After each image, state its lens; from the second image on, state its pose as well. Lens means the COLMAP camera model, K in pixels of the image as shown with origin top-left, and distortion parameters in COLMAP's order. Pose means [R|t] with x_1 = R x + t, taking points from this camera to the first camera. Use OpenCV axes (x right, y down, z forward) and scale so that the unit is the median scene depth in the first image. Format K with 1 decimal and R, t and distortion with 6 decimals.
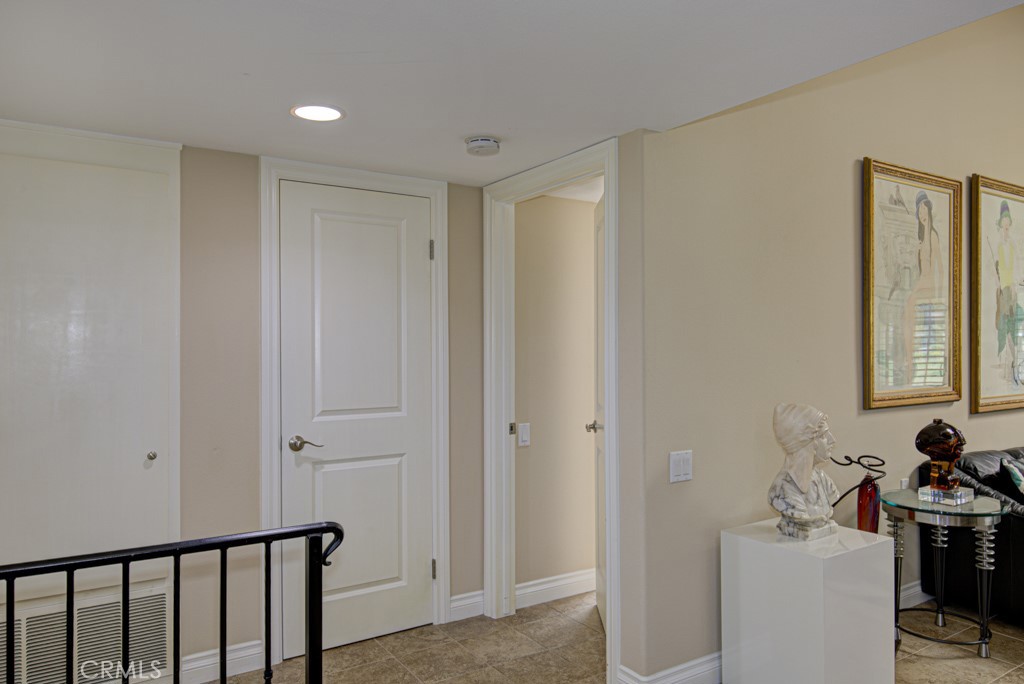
lens RADIAL K [[705.8, 0, 510.1], [0, 705.8, 342.0], [0, 0, 1]] dist [0.003367, -0.002544]
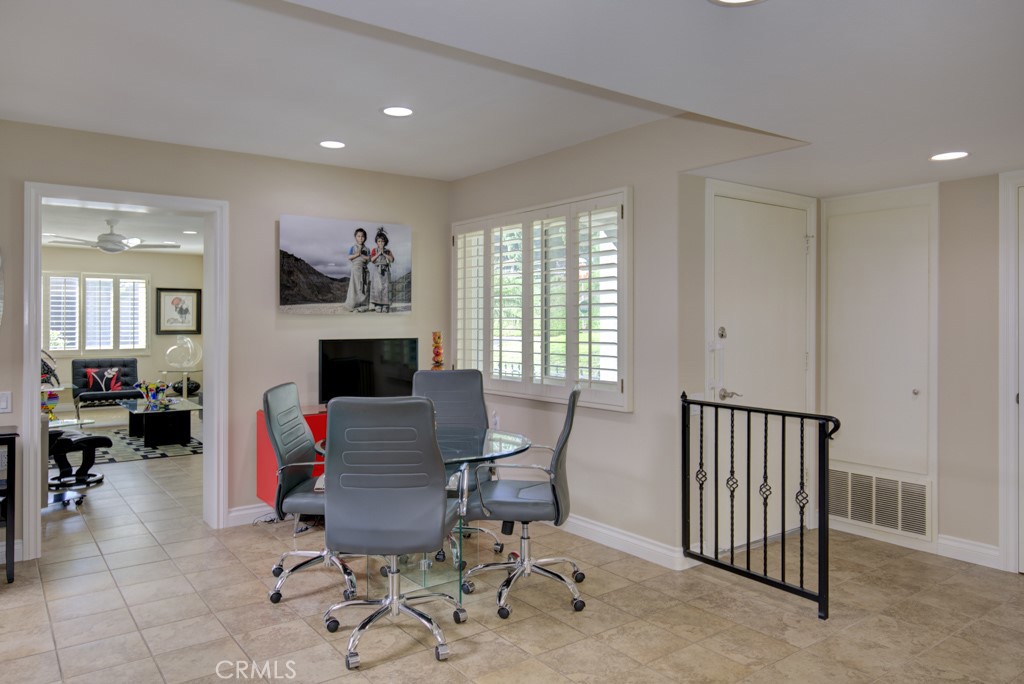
lens RADIAL K [[708.0, 0, 510.1], [0, 708.0, 318.5], [0, 0, 1]] dist [0.003509, -0.002007]
pose [[0.058439, -0.002856, -0.998287, 0.828386], [0.004837, 0.999985, -0.002578, -0.002243], [0.998279, -0.004678, 0.058452, 0.022026]]
